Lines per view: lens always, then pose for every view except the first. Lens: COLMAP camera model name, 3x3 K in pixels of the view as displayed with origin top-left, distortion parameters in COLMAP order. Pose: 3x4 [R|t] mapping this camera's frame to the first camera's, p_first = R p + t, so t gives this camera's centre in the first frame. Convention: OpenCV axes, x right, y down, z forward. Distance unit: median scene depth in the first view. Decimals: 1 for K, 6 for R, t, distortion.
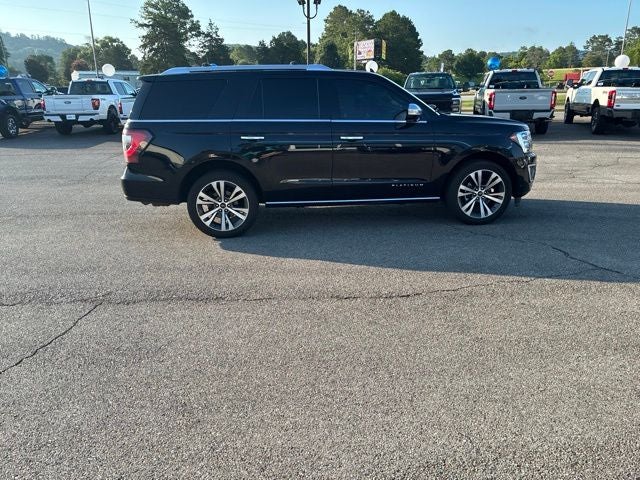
lens RADIAL K [[489.5, 0, 325.6], [0, 489.5, 243.3], [0, 0, 1]] dist [0.070893, -0.097122]
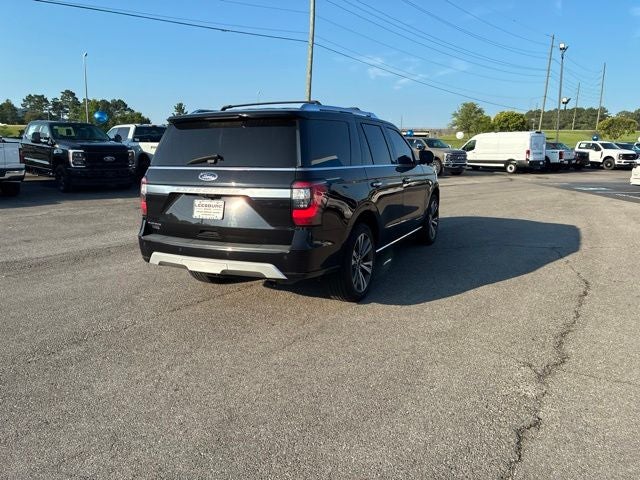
lens RADIAL K [[487.7, 0, 319.0], [0, 487.7, 235.6], [0, 0, 1]] dist [0.066651, -0.090434]
pose [[0.529885, -0.134681, 0.837307, -0.787249], [0.236595, 0.971586, 0.006553, -0.118717], [-0.814399, 0.194630, 0.546693, 0.473834]]
